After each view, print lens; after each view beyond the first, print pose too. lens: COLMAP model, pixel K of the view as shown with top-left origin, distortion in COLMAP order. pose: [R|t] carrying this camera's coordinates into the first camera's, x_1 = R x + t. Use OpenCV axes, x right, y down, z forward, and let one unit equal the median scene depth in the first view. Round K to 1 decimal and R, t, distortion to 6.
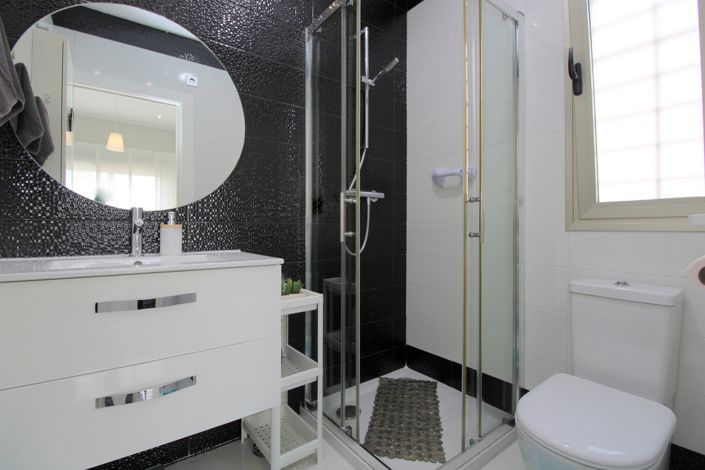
lens RADIAL K [[327.5, 0, 354.3], [0, 327.5, 230.7], [0, 0, 1]] dist [-0.004647, -0.000867]
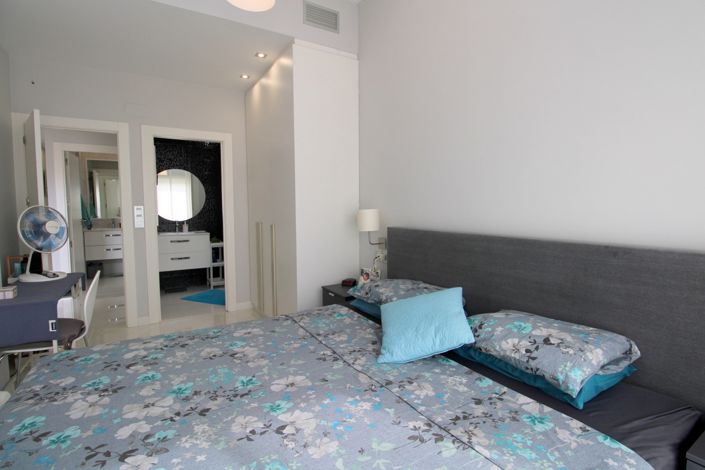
lens RADIAL K [[327.5, 0, 351.8], [0, 327.5, 233.5], [0, 0, 1]] dist [-0.004647, -0.000867]
pose [[0.994323, 0.009253, -0.106001, 1.913356], [-0.001632, 0.997421, 0.071755, -0.202953], [0.106392, -0.071175, 0.991774, -2.789556]]
